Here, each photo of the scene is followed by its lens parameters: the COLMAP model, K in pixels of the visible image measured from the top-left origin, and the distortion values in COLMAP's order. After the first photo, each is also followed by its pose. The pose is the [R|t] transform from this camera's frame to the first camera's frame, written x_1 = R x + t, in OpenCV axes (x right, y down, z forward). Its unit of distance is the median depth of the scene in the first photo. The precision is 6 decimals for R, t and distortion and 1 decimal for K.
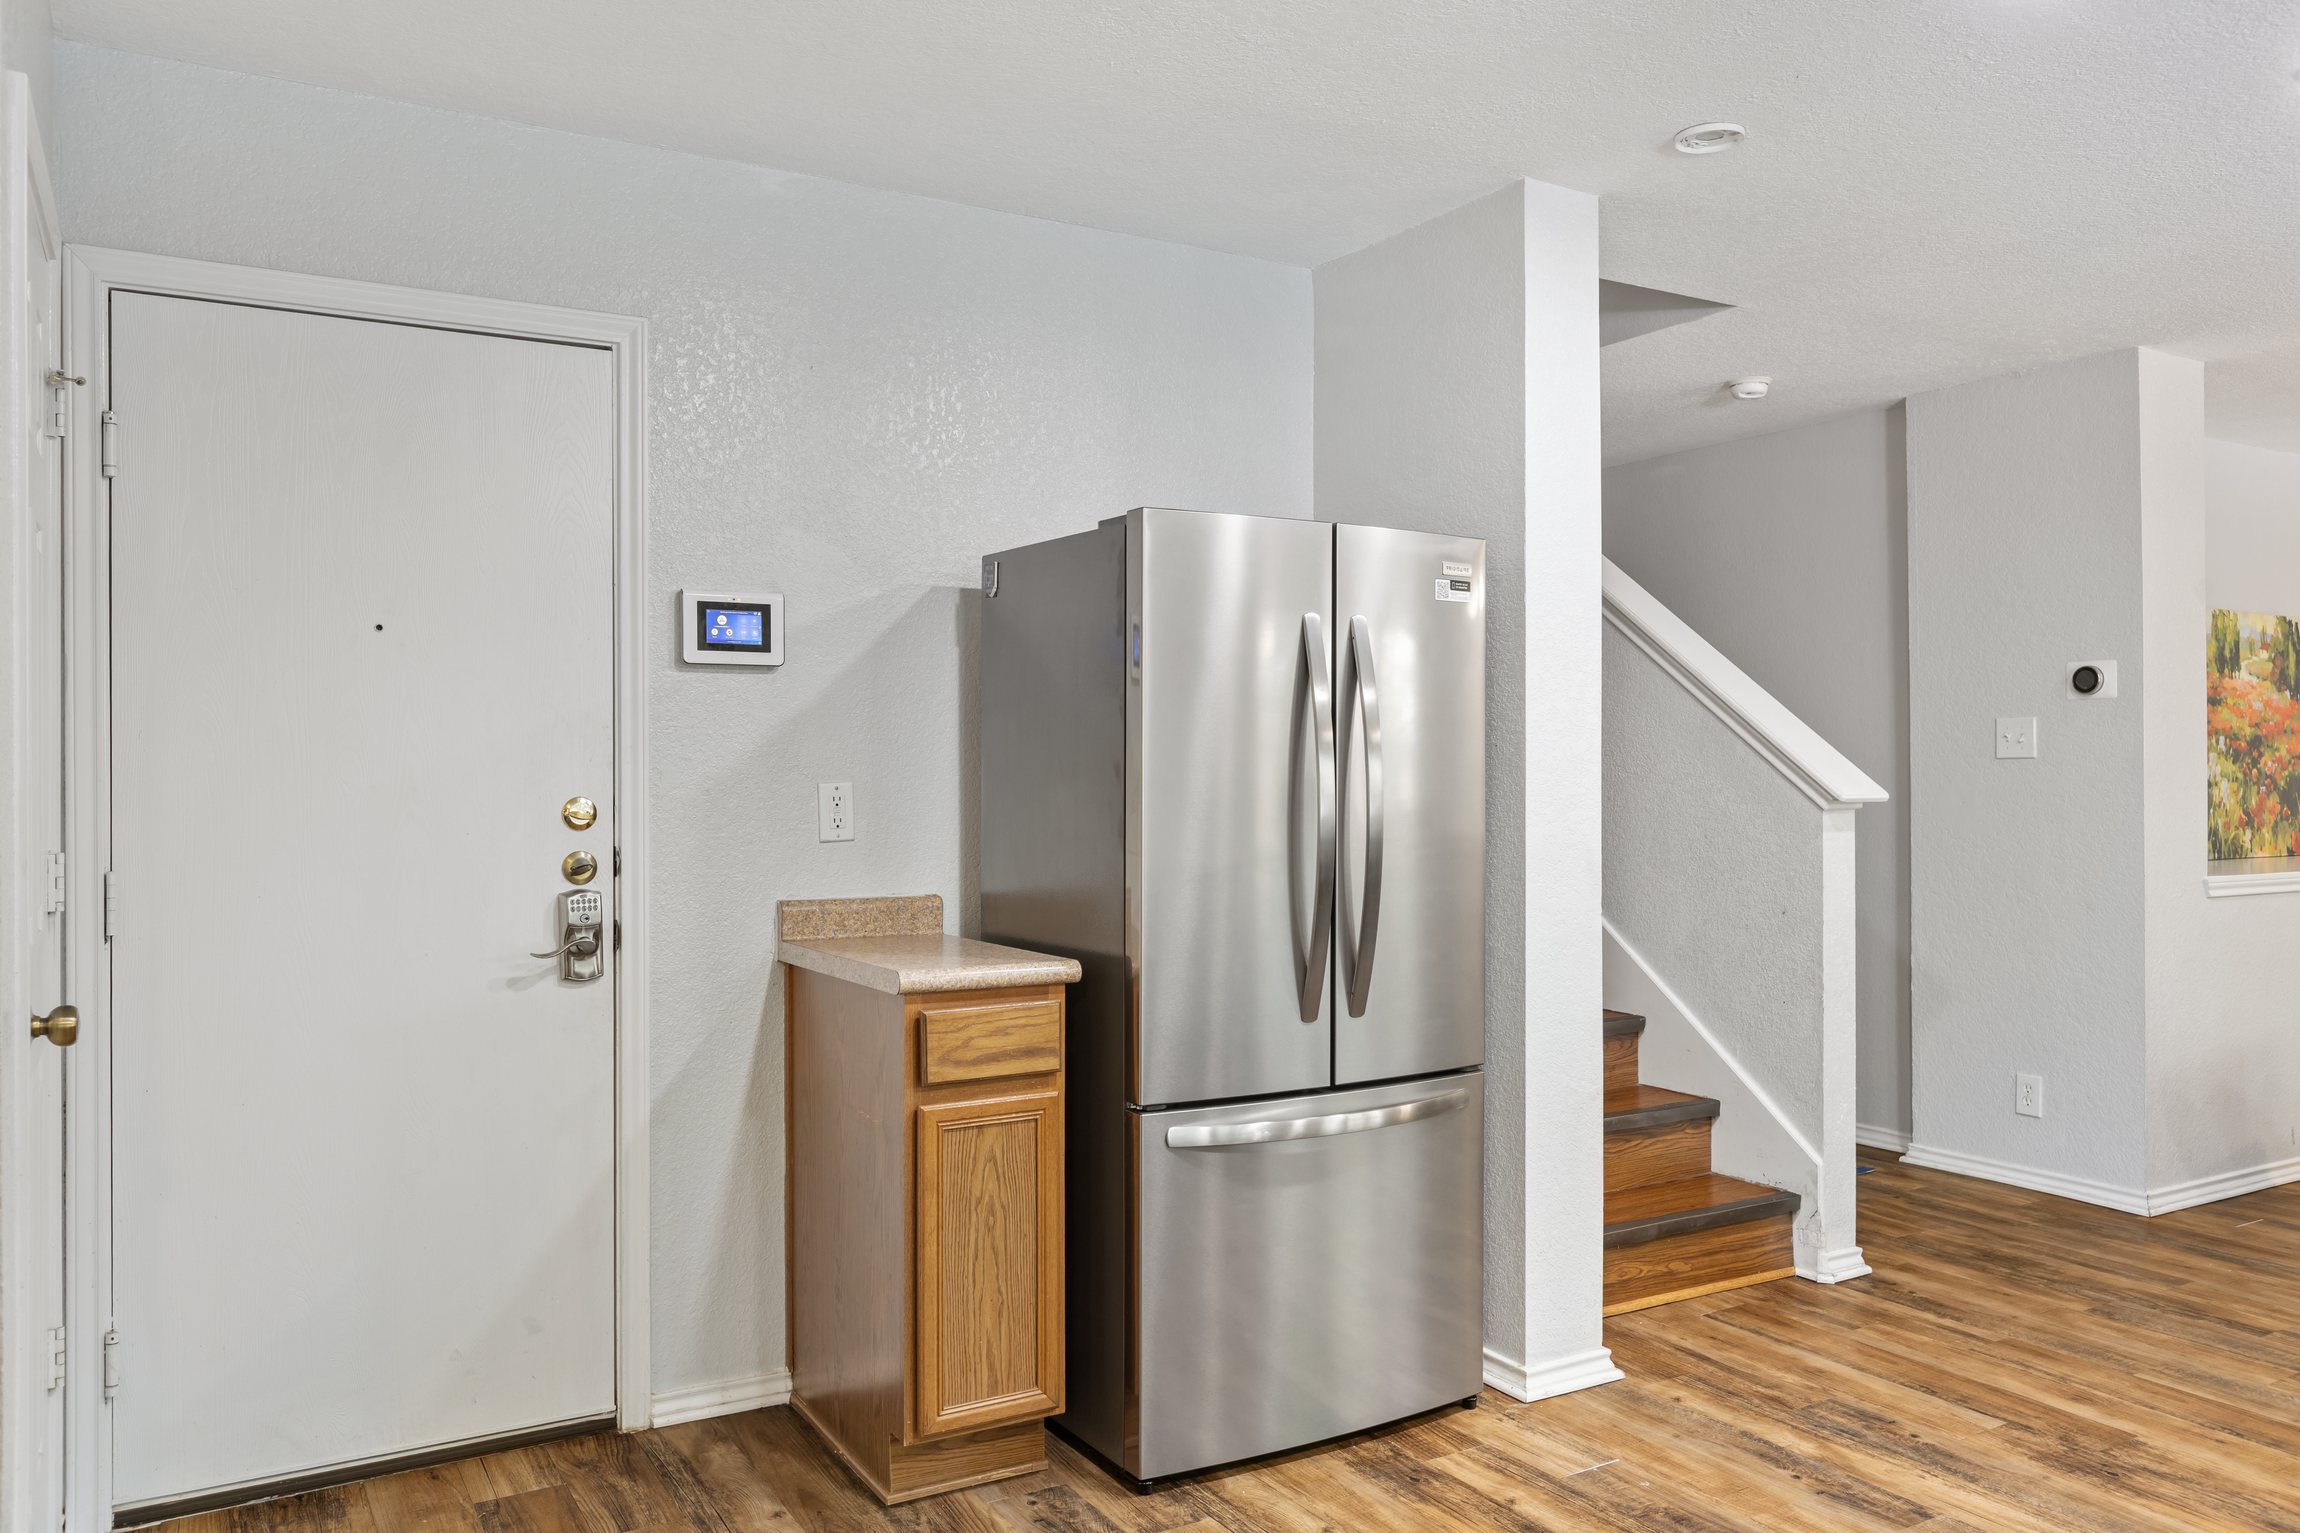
lens RADIAL K [[1721.8, 0, 1139.3], [0, 1721.8, 764.9], [0, 0, 1]] dist [0.001559, -0.004625]
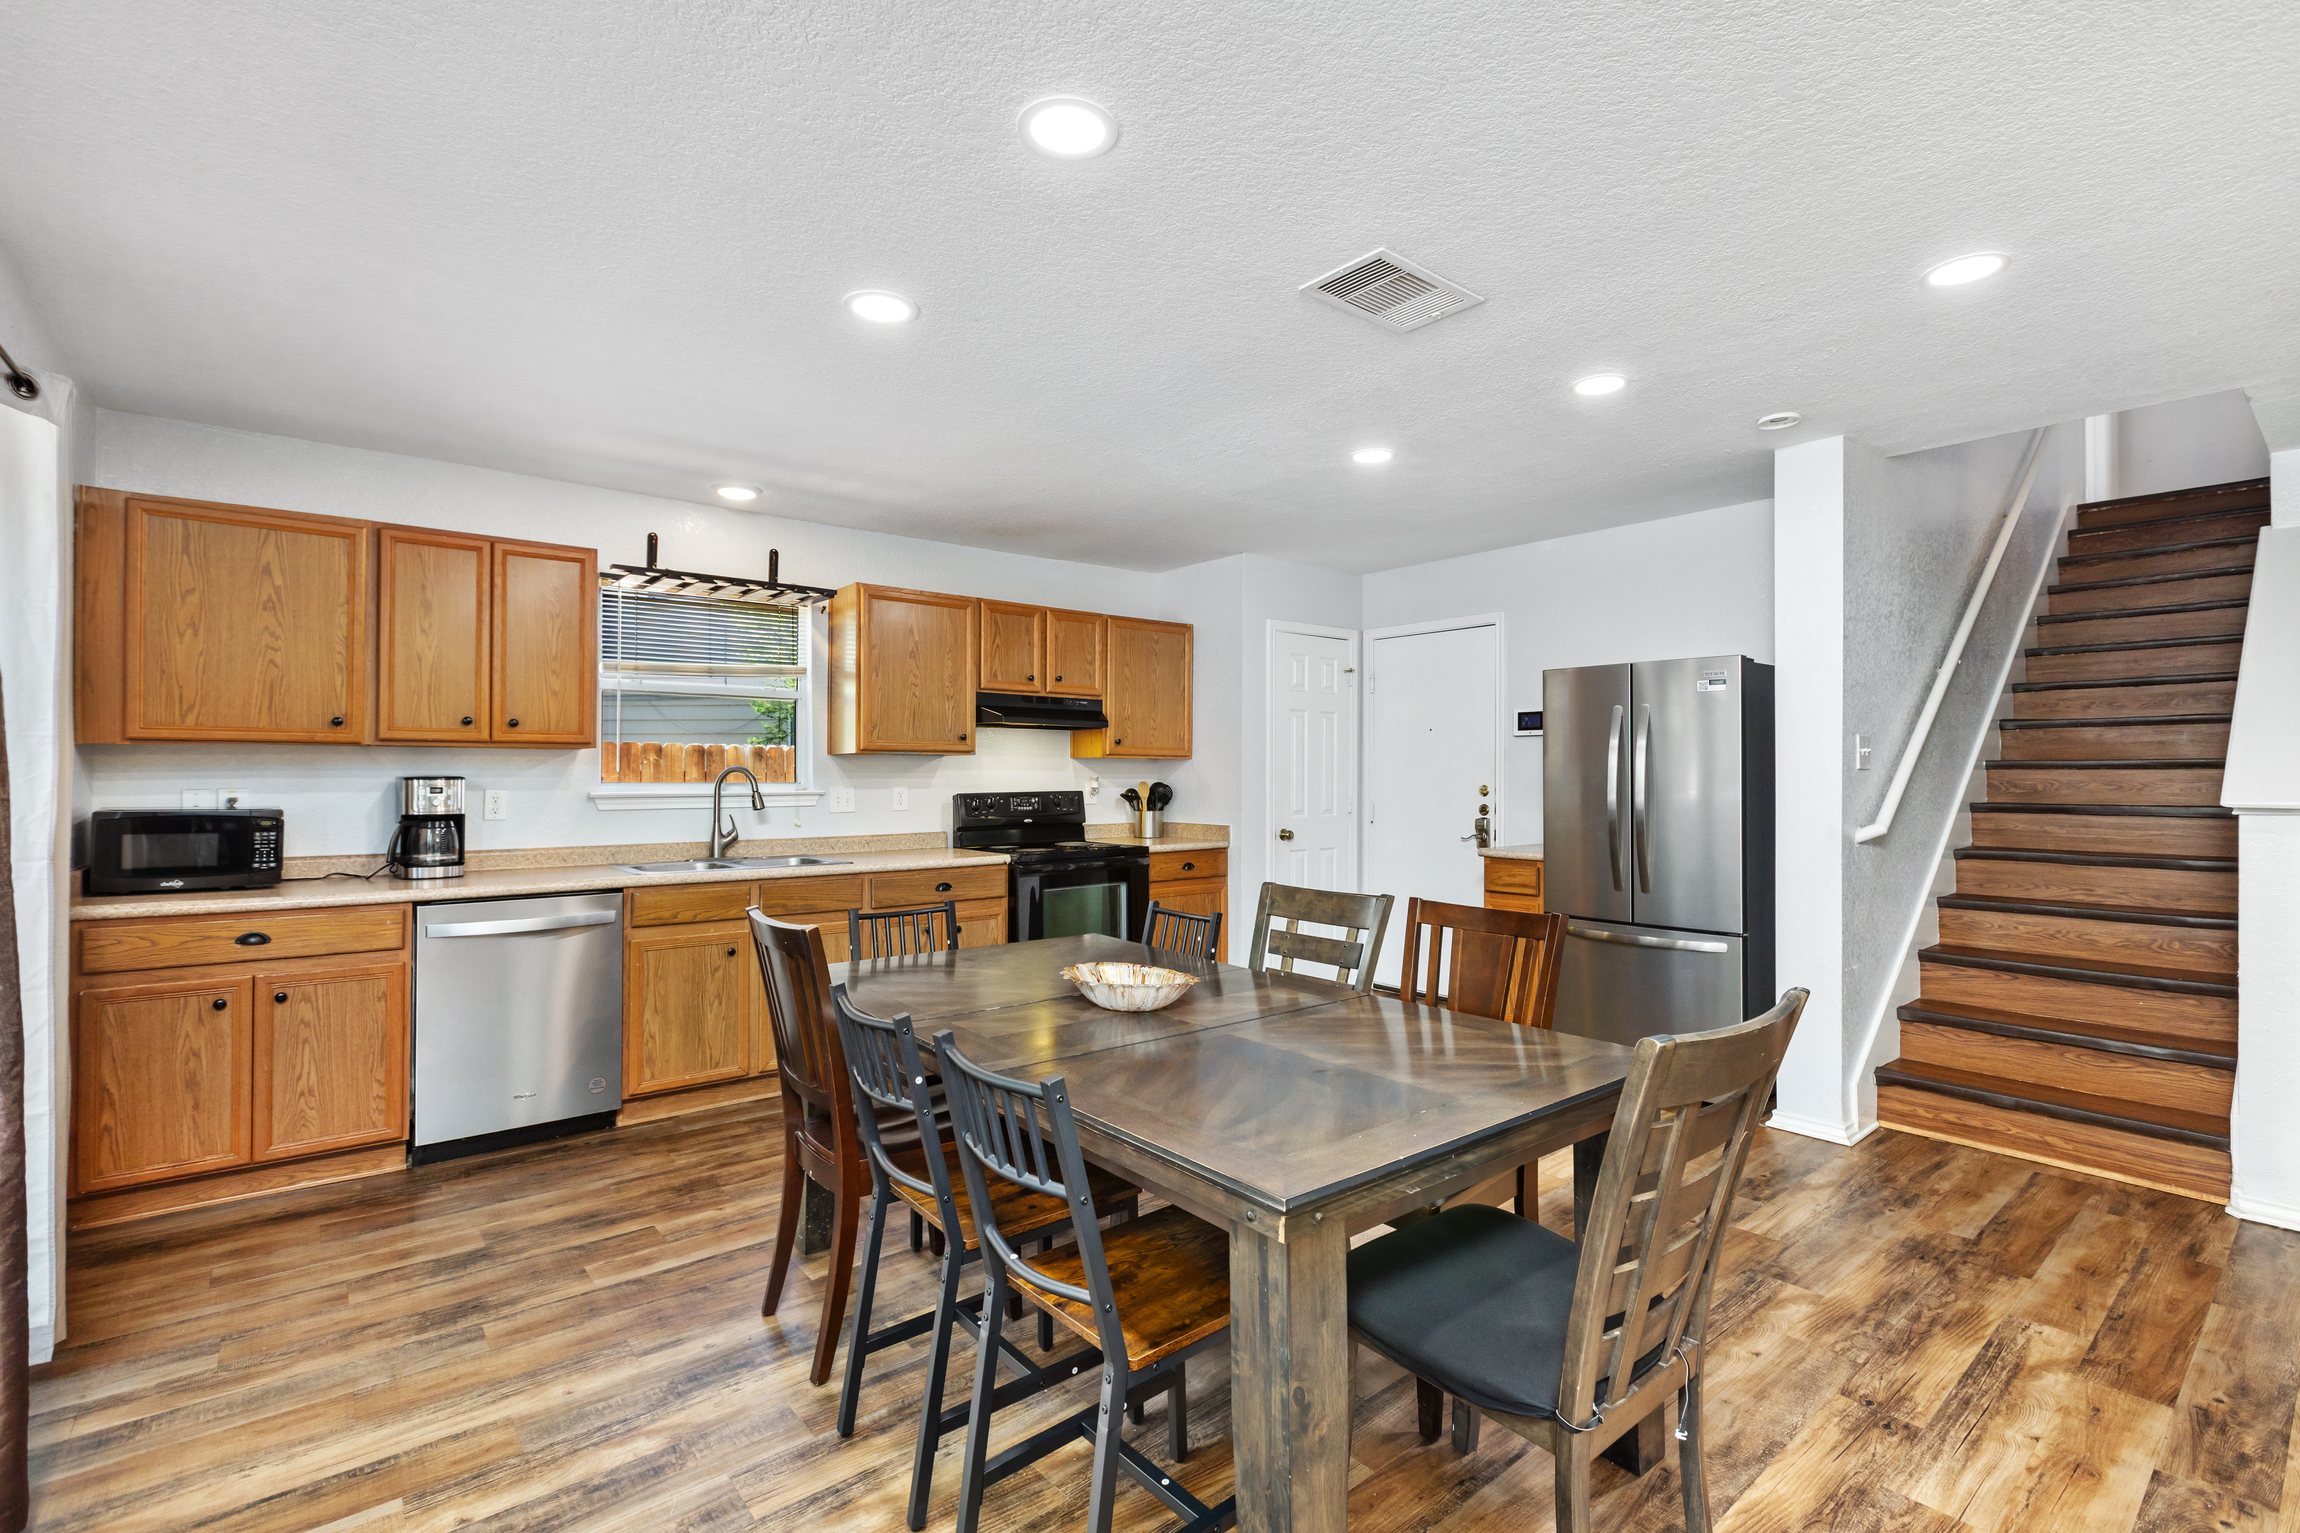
lens RADIAL K [[1025.8, 0, 1141.6], [0, 1025.8, 774.3], [0, 0, 1]] dist [0.011644, -0.000168]
pose [[0.142117, 0.009311, -0.989806, 1.319105], [-0.002551, 0.999956, 0.009040, -0.012844], [0.989847, 0.001240, 0.142134, 0.197713]]
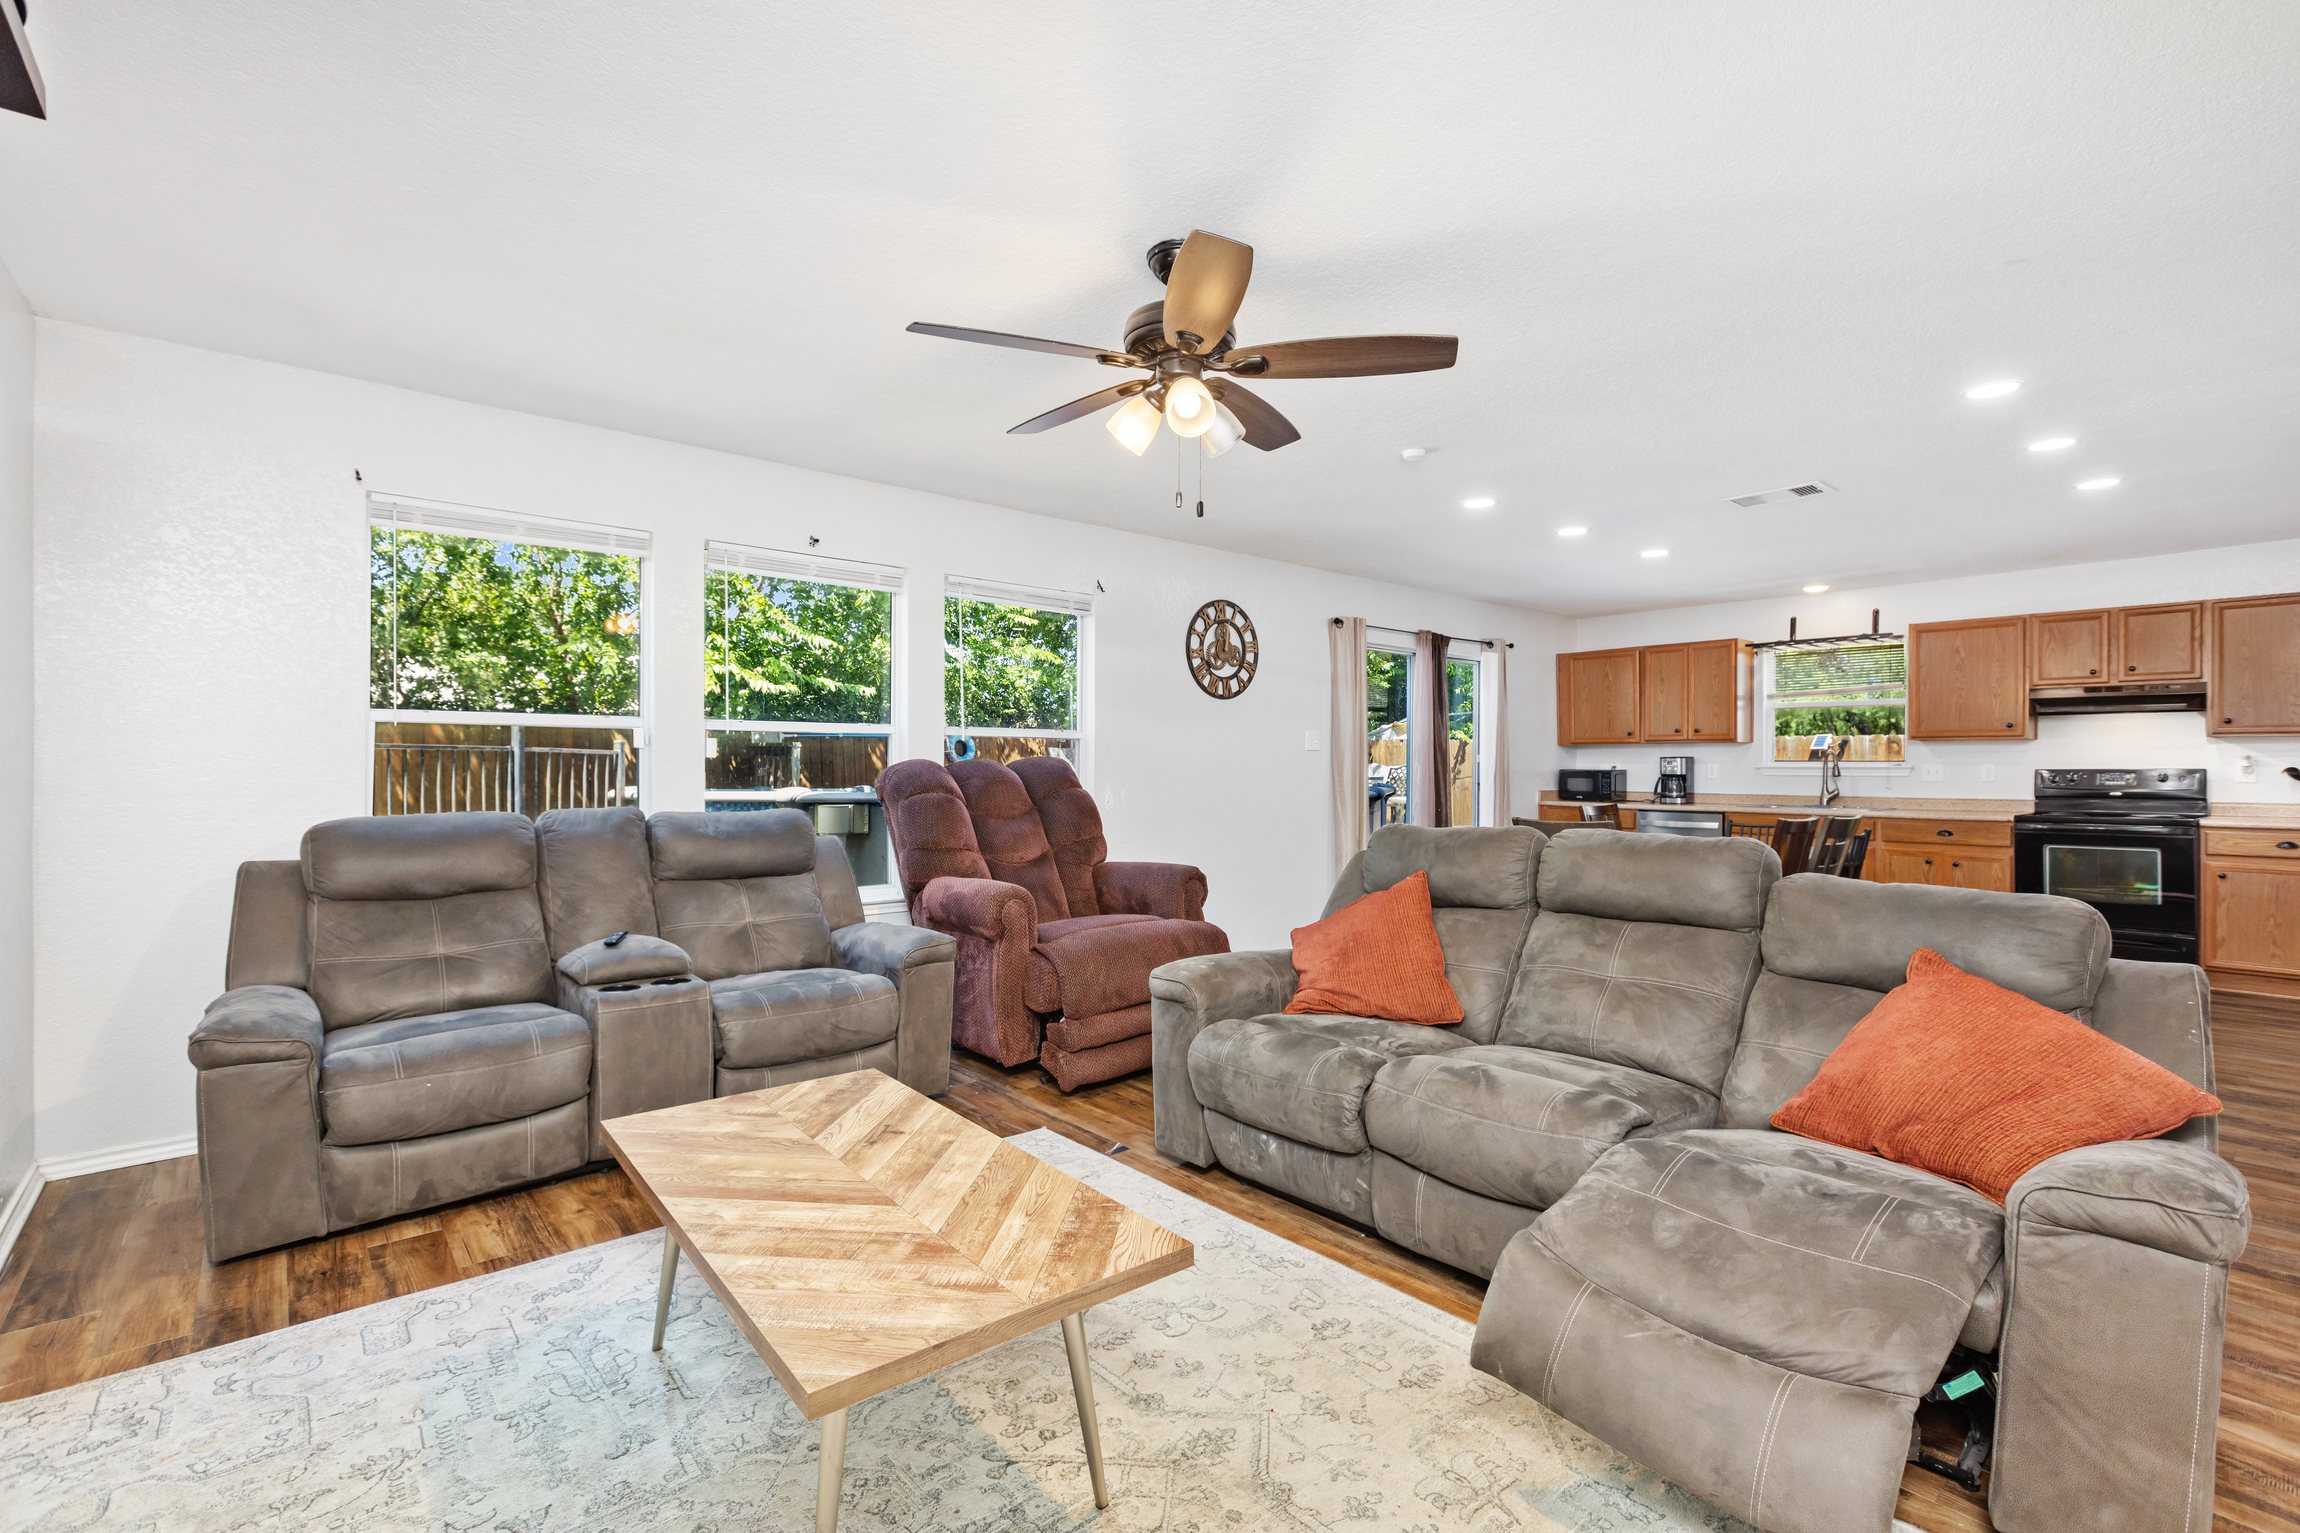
lens RADIAL K [[1025.8, 0, 1181.9], [0, 1025.8, 761.1], [0, 0, 1]] dist [0.011644, -0.000168]
pose [[-0.978317, 0.002790, -0.207096, 1.772219], [0.003561, 0.999988, -0.003349, 0.018474], [0.207084, -0.004014, -0.978315, 1.871022]]
